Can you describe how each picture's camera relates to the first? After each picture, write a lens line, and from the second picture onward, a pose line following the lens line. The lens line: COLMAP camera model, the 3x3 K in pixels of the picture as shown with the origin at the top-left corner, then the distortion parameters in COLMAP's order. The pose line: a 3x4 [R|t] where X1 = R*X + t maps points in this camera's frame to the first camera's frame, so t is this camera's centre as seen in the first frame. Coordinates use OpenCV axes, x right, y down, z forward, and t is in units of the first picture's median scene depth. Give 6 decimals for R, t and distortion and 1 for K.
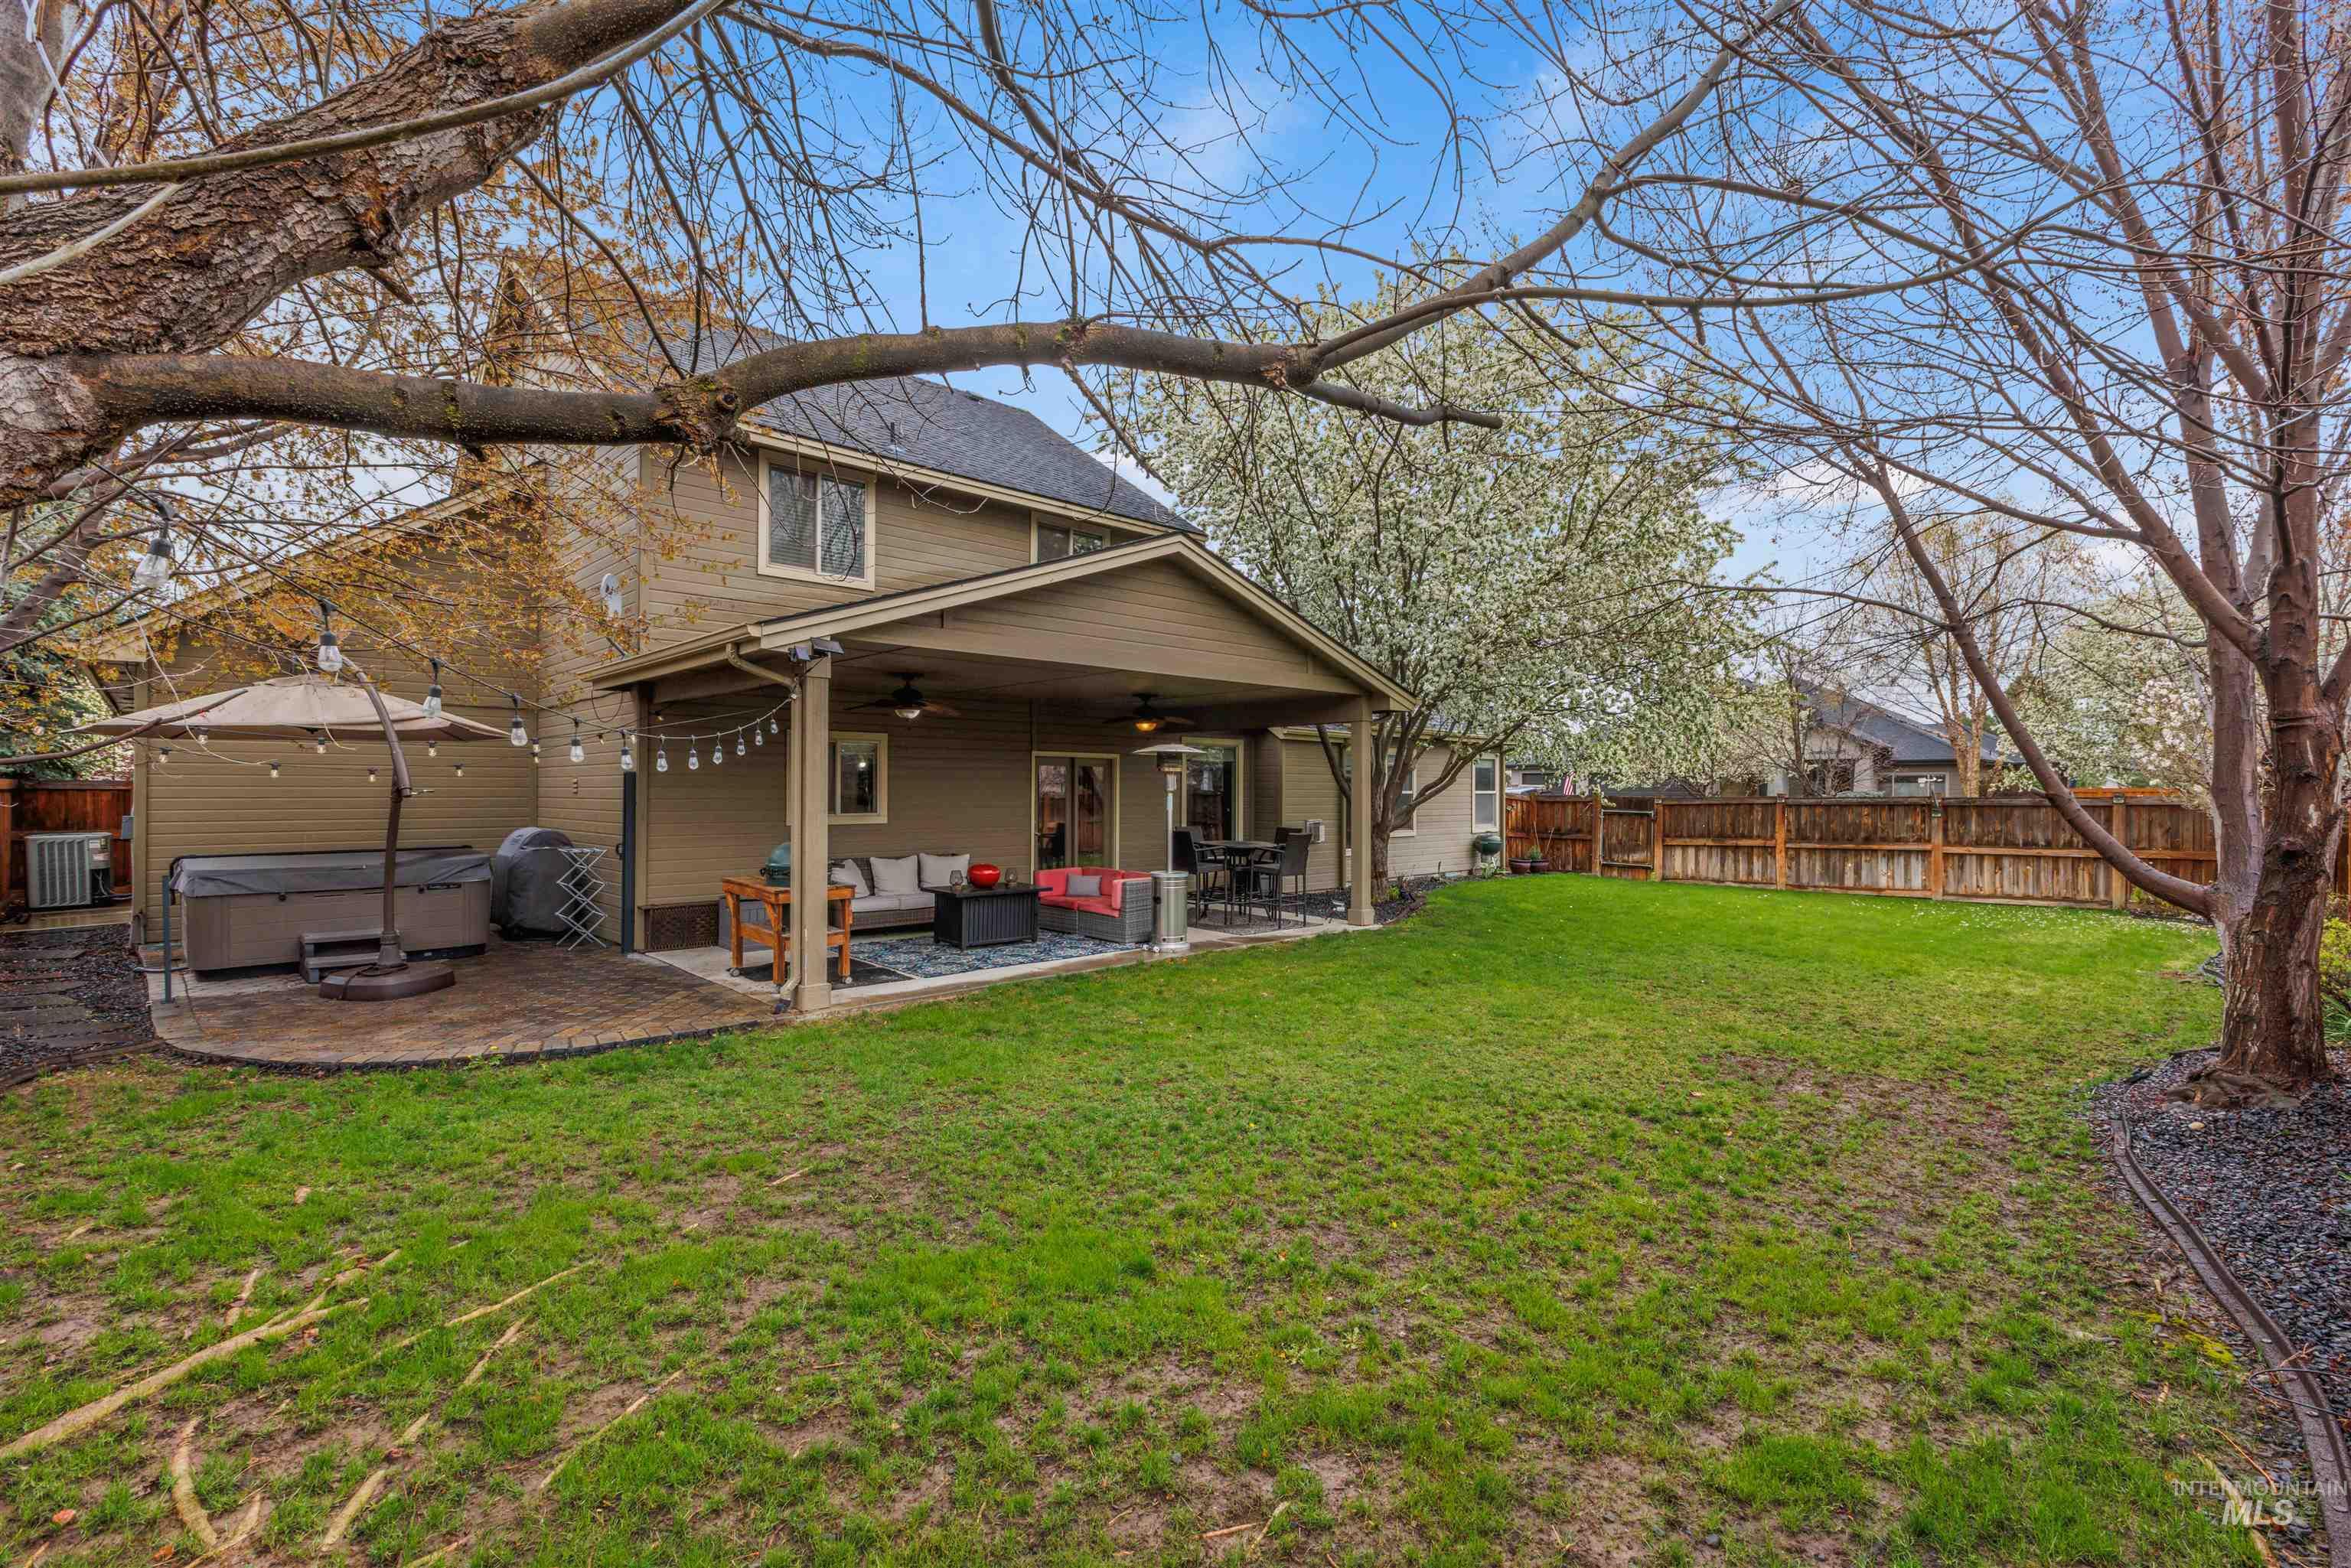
lens RADIAL K [[1054.7, 0, 1175.3], [0, 1054.7, 784.7], [0, 0, 1]] dist [0.000355, 0.000338]
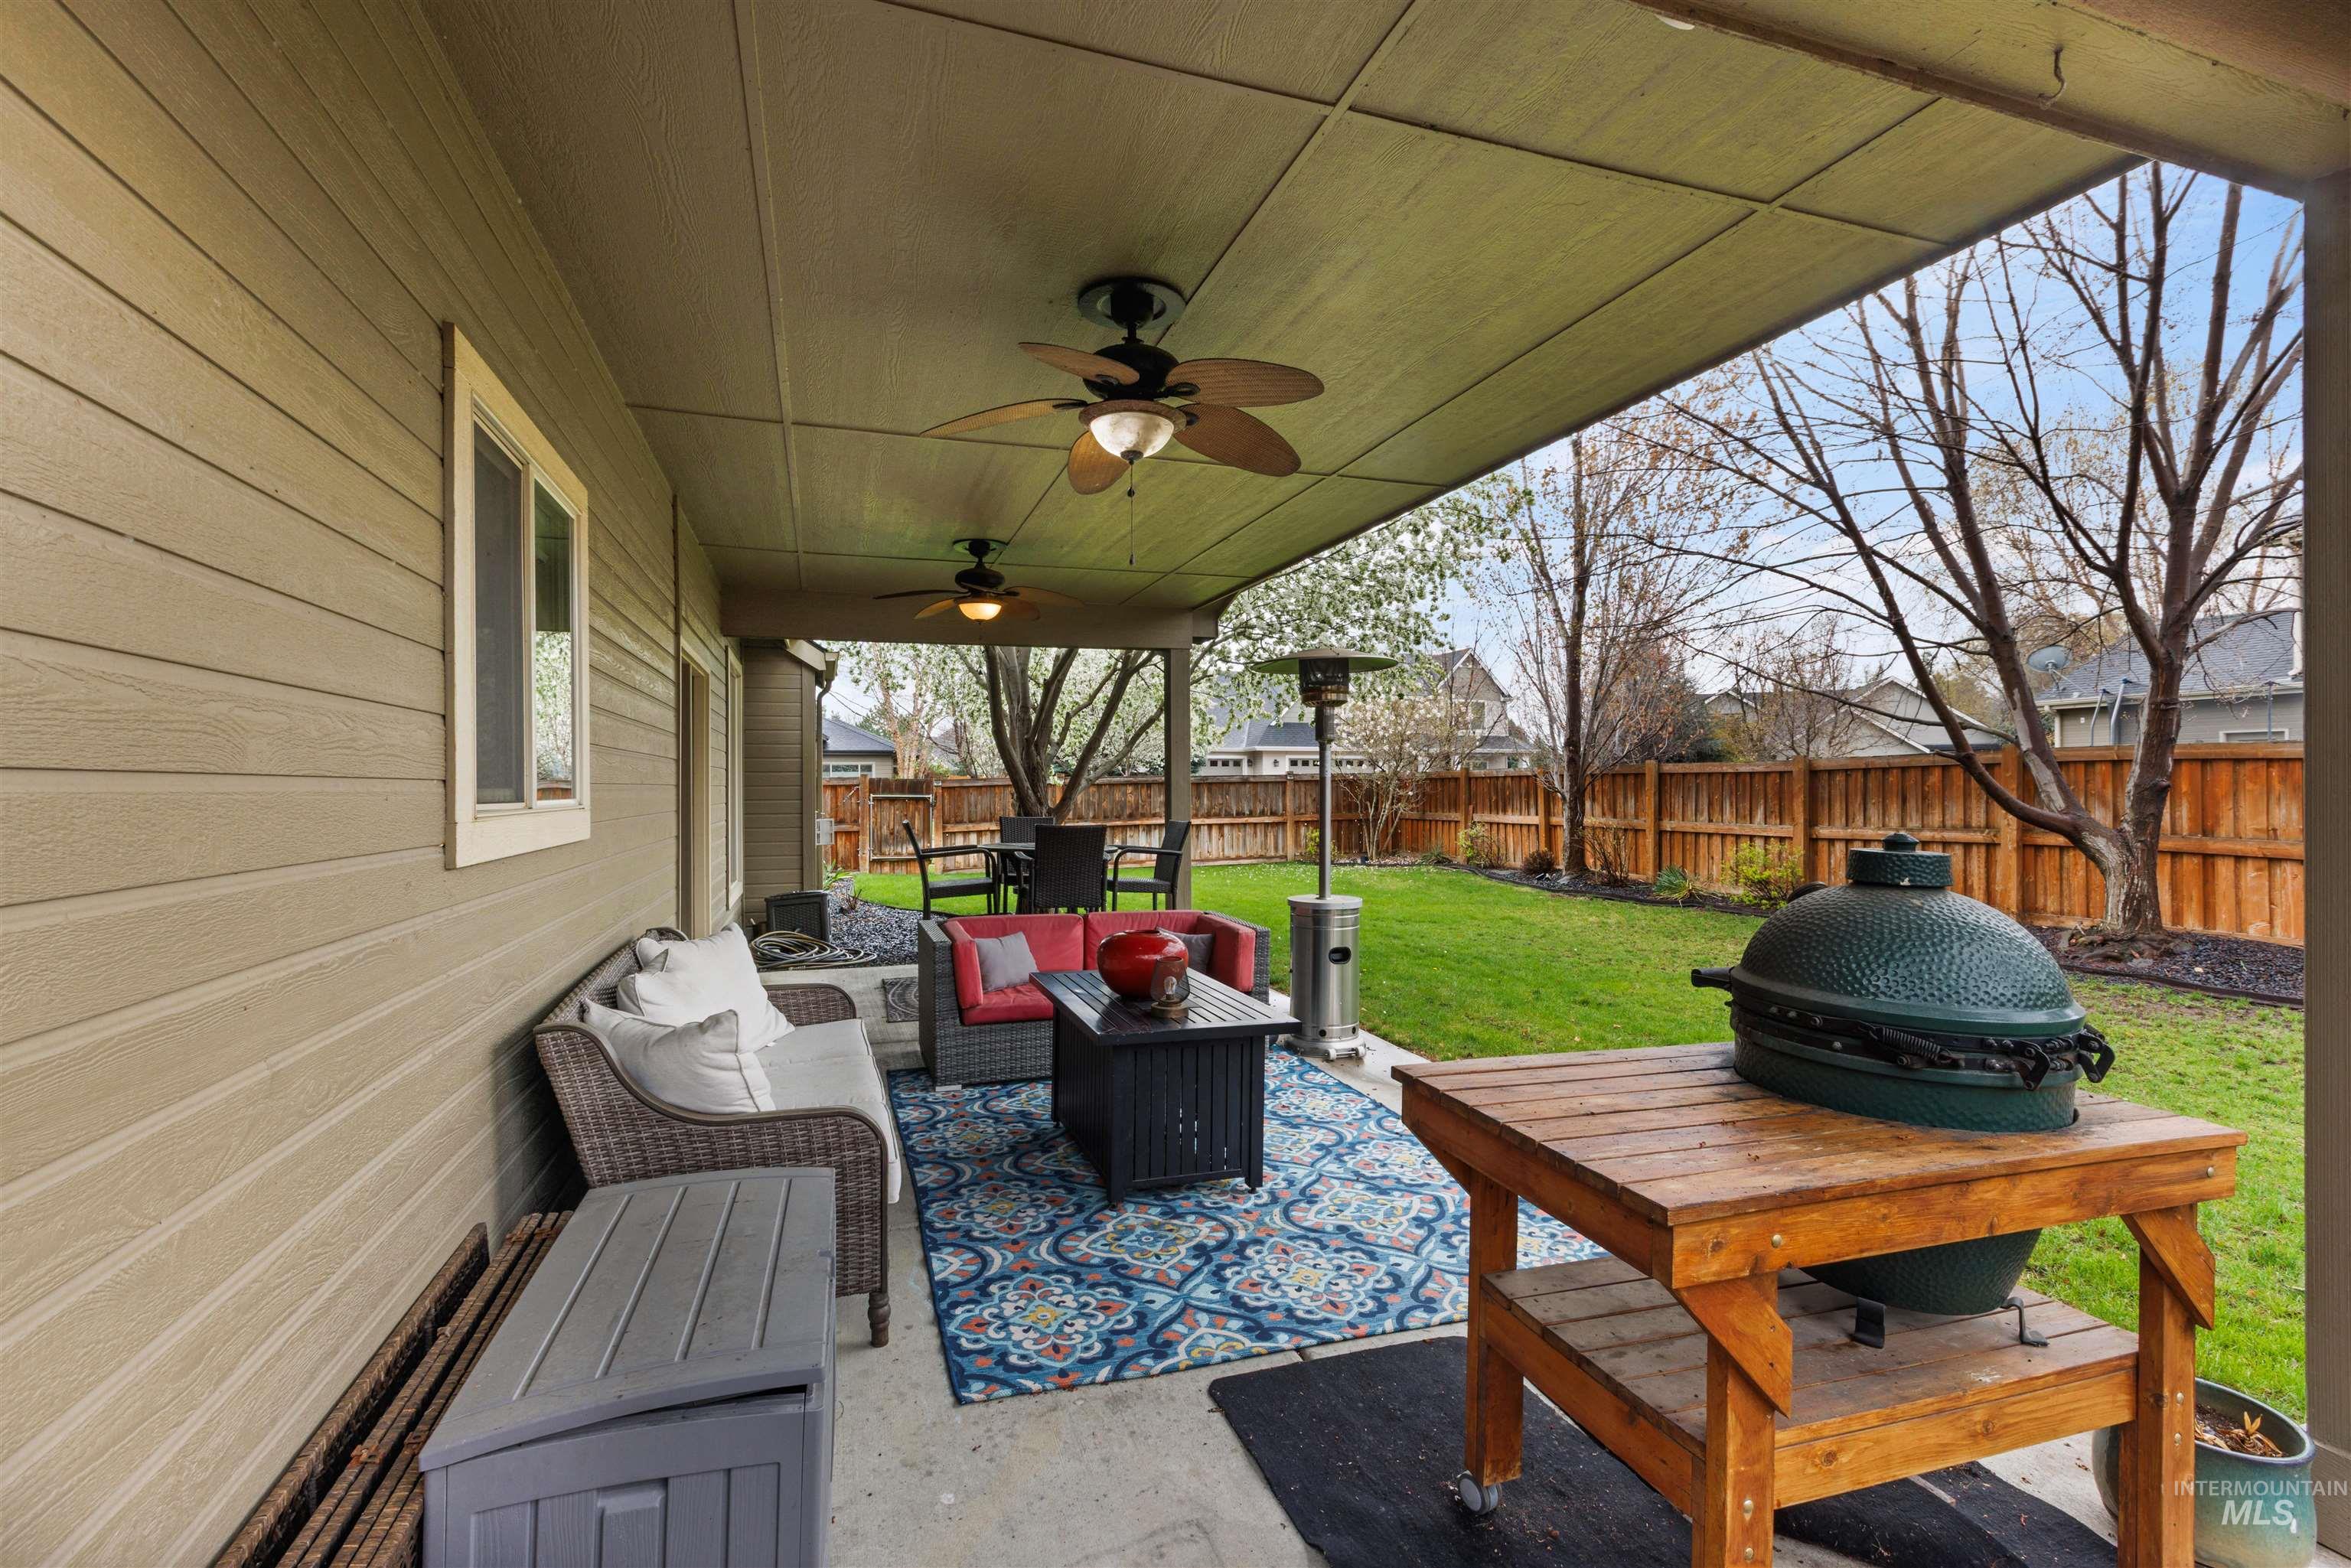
lens RADIAL K [[1054.7, 0, 1170.0], [0, 1054.7, 782.5], [0, 0, 1]] dist [0.000355, 0.000338]
pose [[0.422675, -0.004285, 0.906271, -0.488969], [0.003221, 0.999990, 0.003226, 0.024387], [-0.906276, 0.001556, 0.422684, 0.850085]]
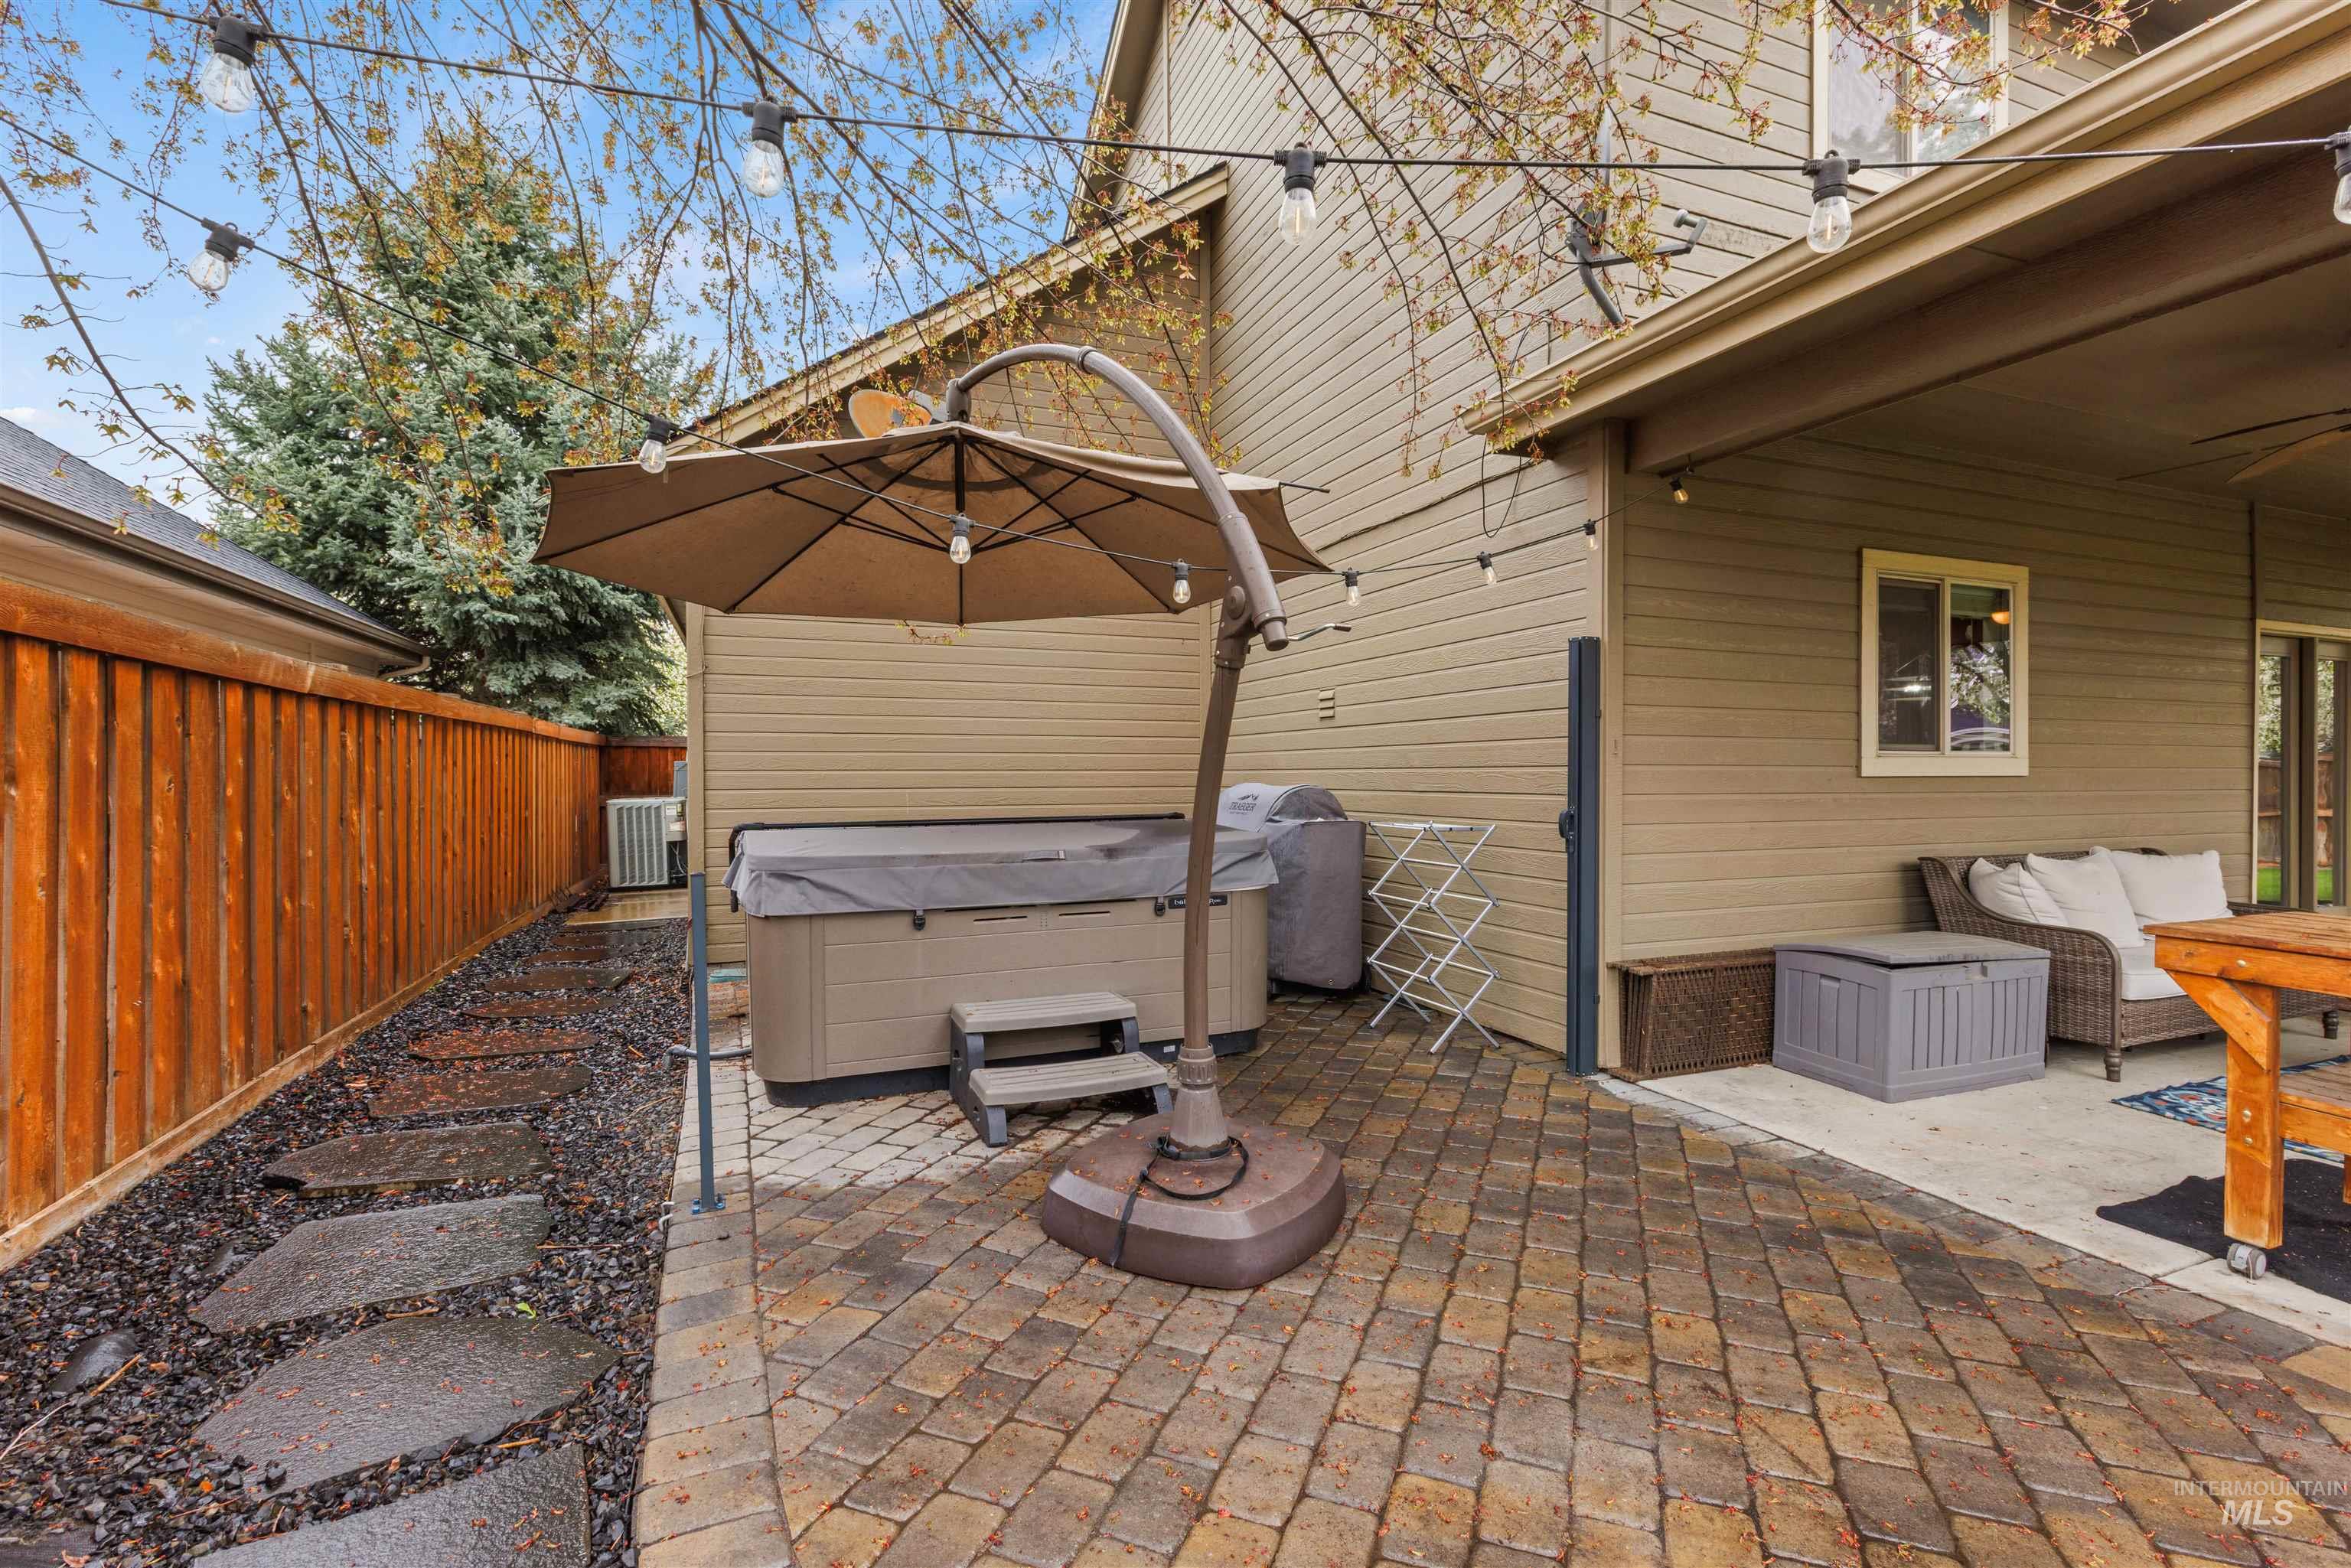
lens RADIAL K [[1054.7, 0, 1178.6], [0, 1054.7, 780.0], [0, 0, 1]] dist [0.000355, 0.000338]
pose [[0.929067, -0.001282, -0.369908, -0.475654], [0.004592, 0.999957, 0.008068, 0.036625], [0.369882, -0.009194, 0.929033, 0.515303]]
